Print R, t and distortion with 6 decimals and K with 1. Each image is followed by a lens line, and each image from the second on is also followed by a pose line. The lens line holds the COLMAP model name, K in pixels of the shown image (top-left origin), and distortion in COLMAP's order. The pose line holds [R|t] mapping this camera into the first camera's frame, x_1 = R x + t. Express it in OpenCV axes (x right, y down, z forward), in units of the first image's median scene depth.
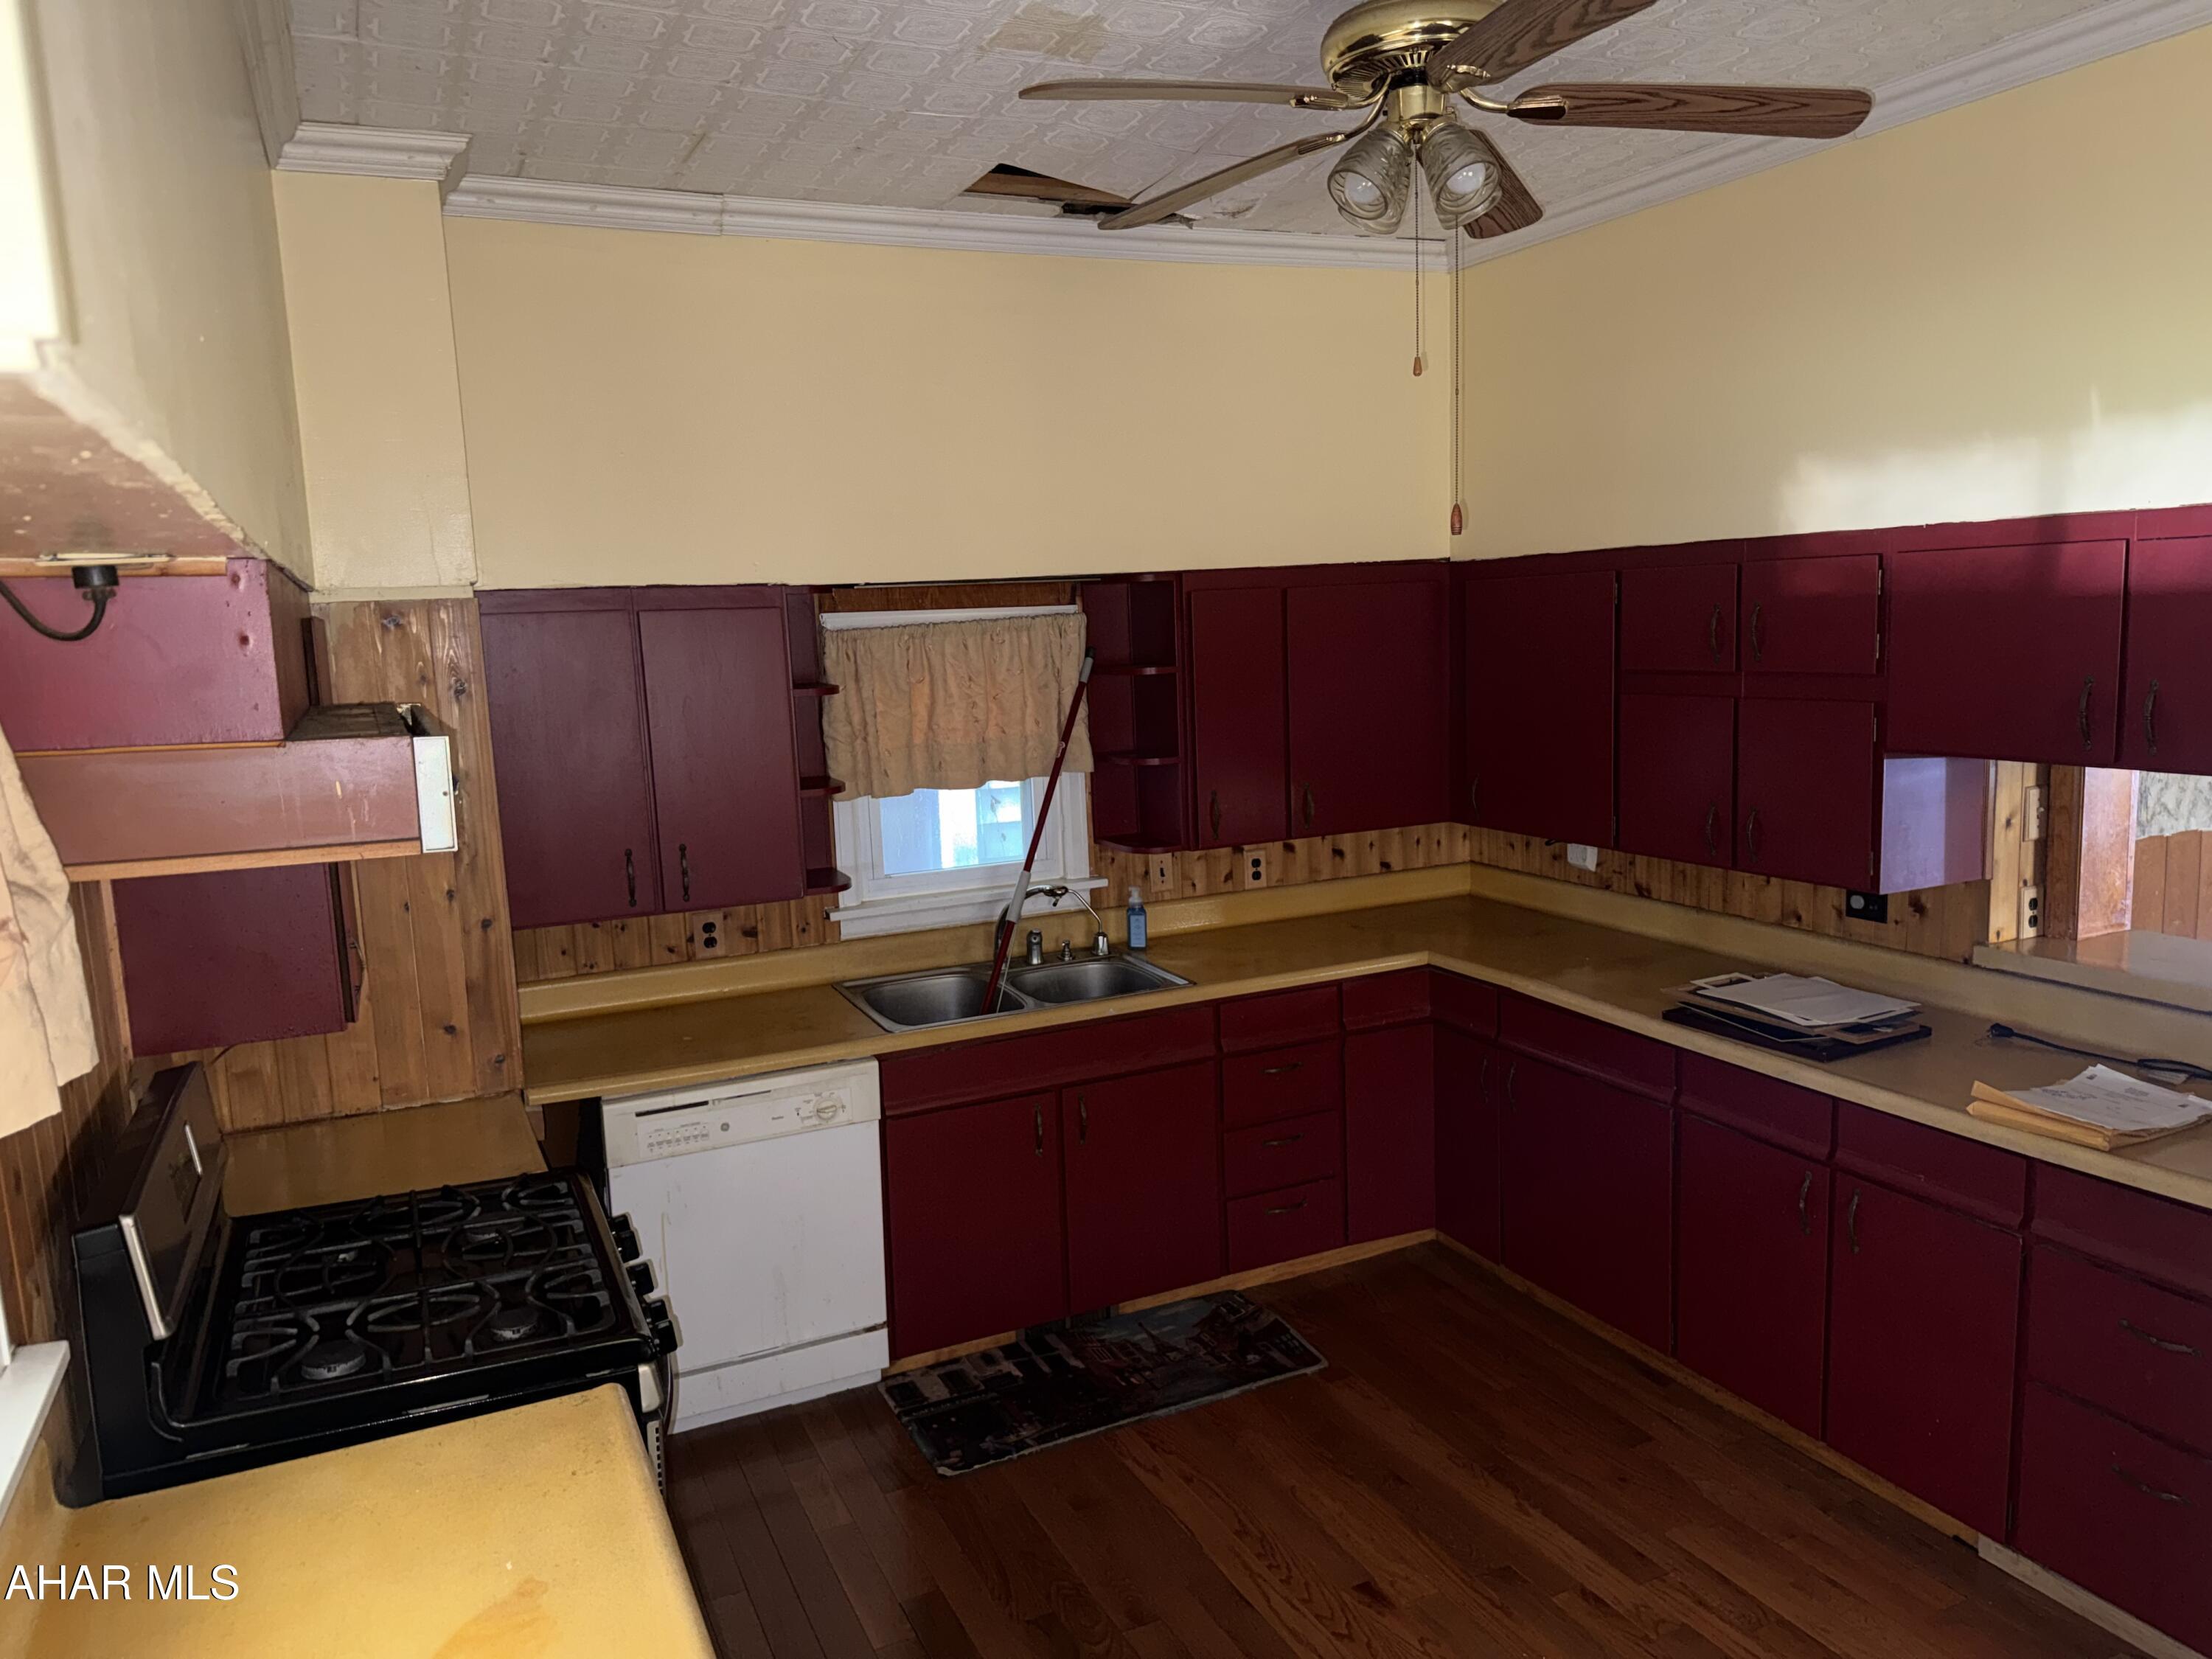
lens RADIAL K [[1544.6, 0, 1096.0], [0, 1544.6, 825.6], [0, 0, 1]] dist [0.053258, -0.066250]
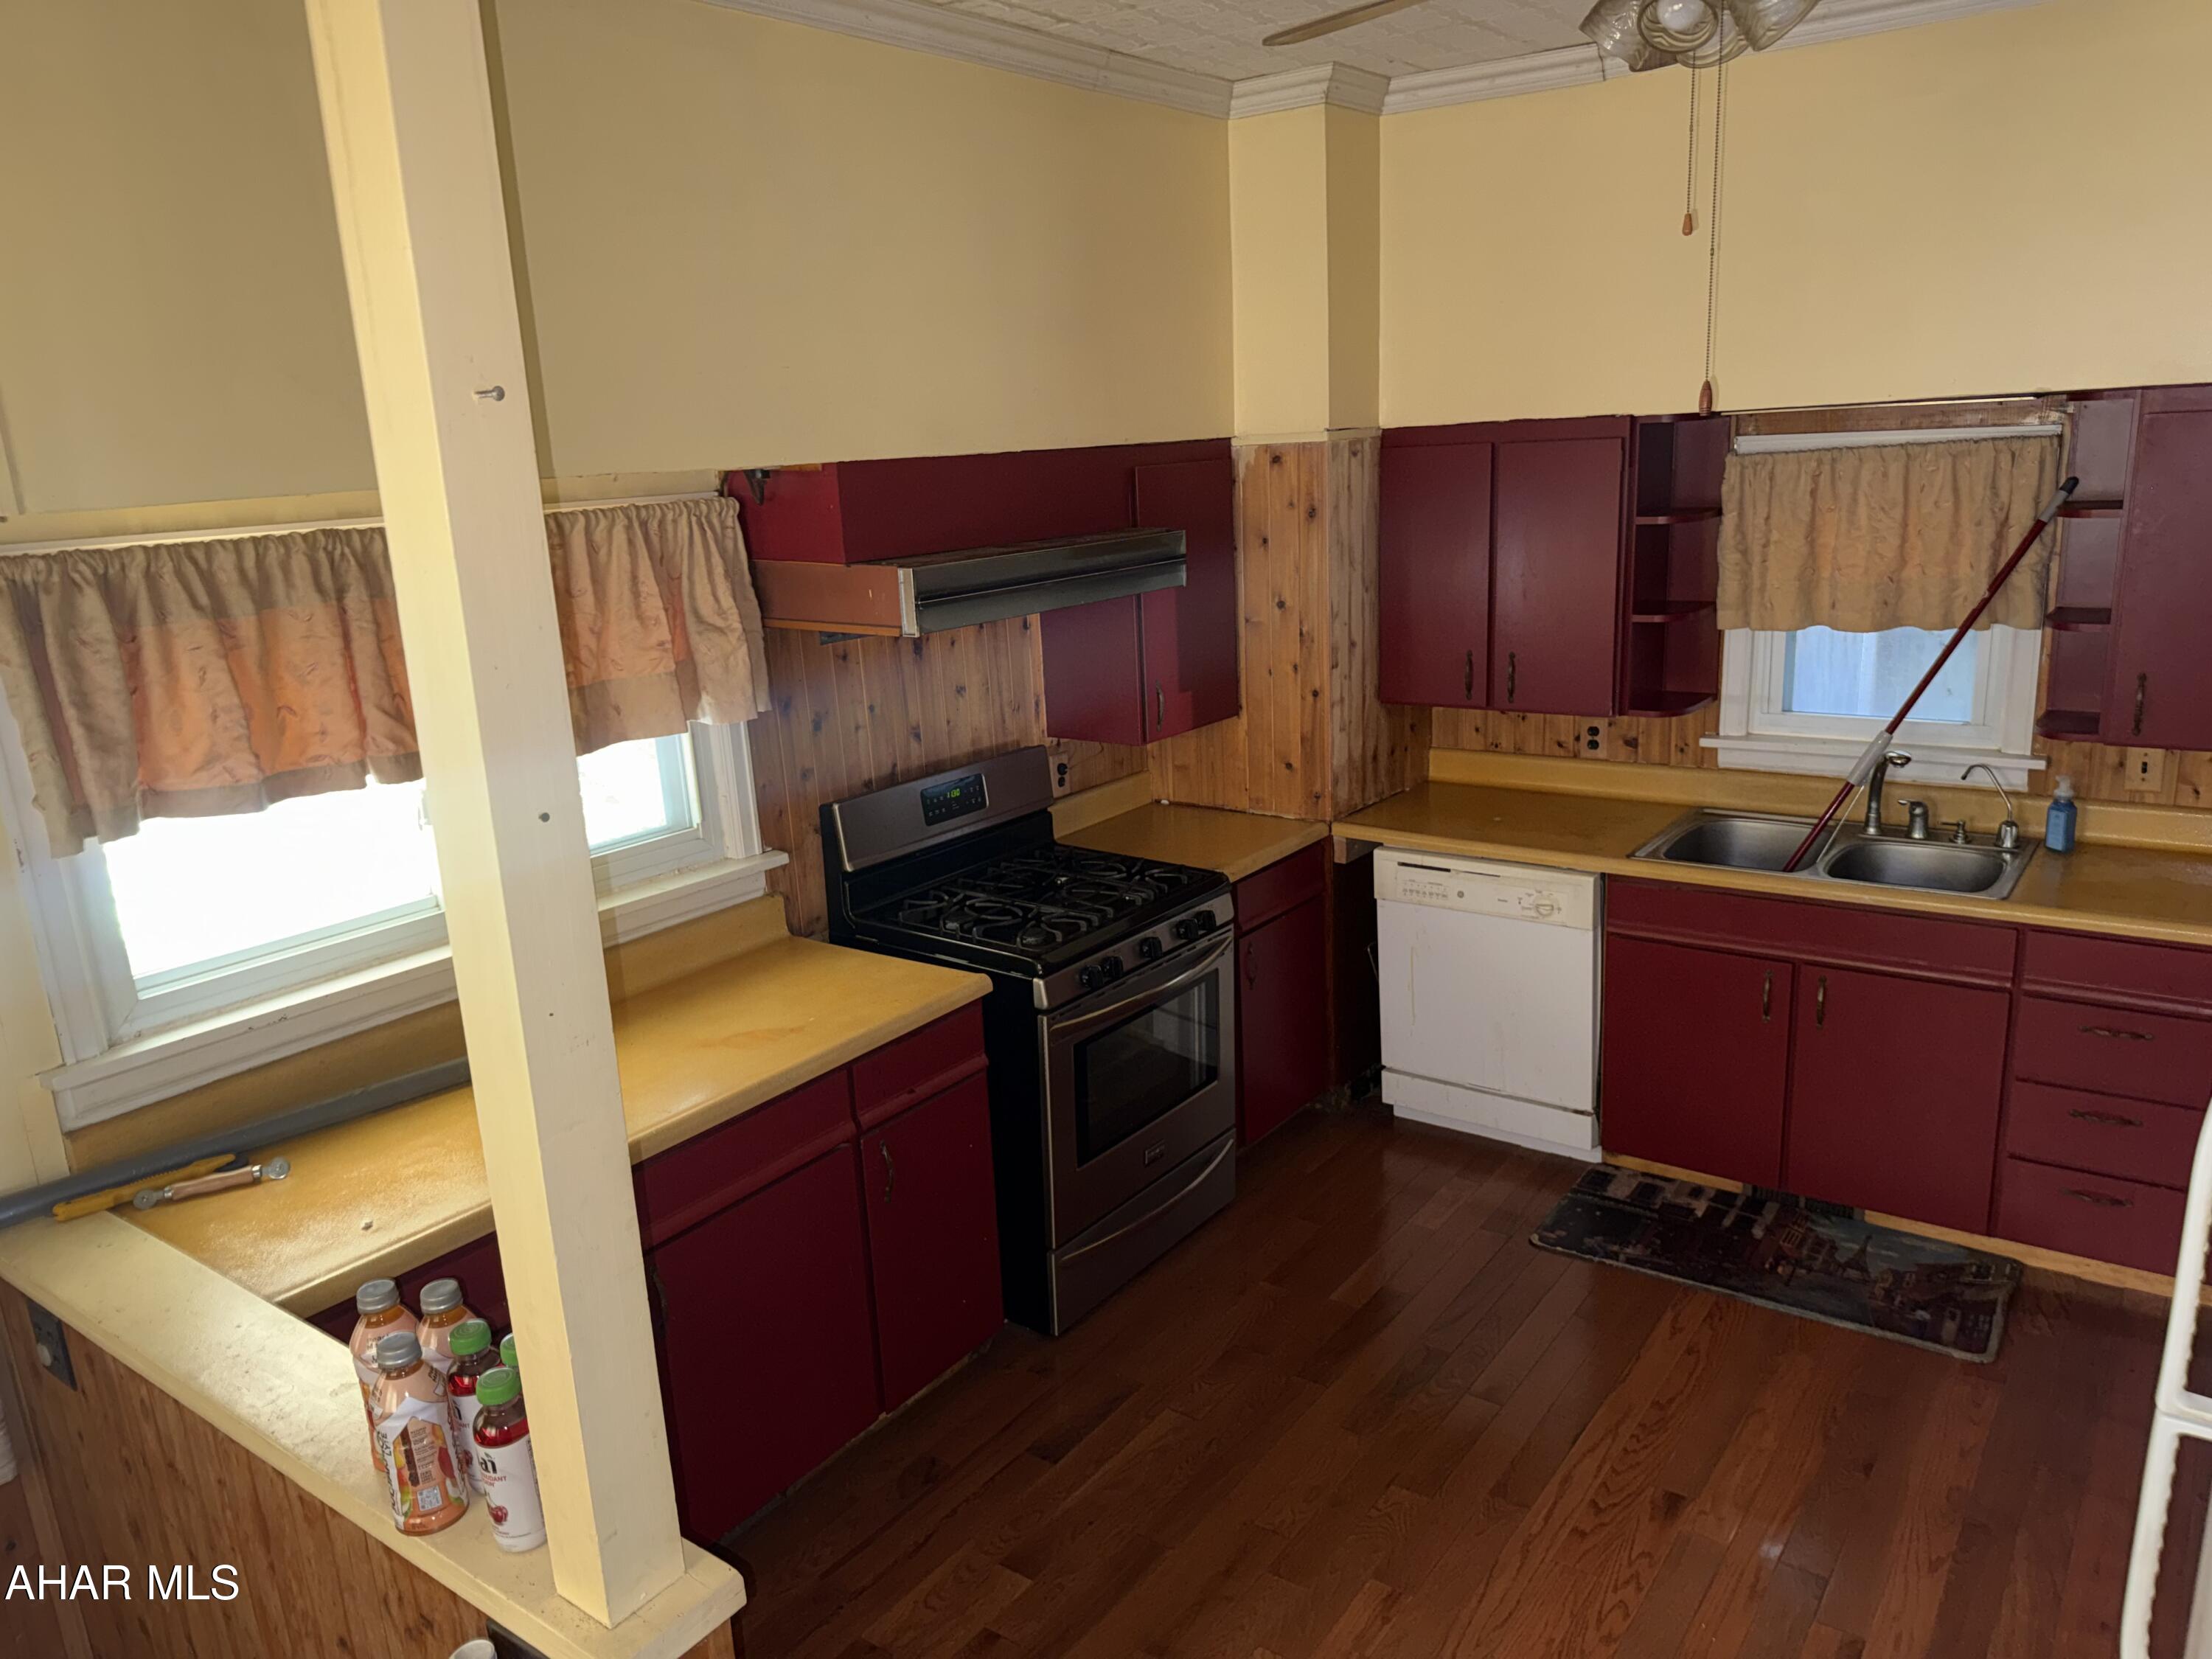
lens RADIAL K [[1544.6, 0, 1101.8], [0, 1544.6, 837.4], [0, 0, 1]] dist [0.053258, -0.066250]
pose [[0.484645, 0.234542, -0.842680, 0.549633], [-0.087685, 0.971555, 0.219982, -0.075731], [0.870305, -0.032723, 0.491425, 0.160503]]
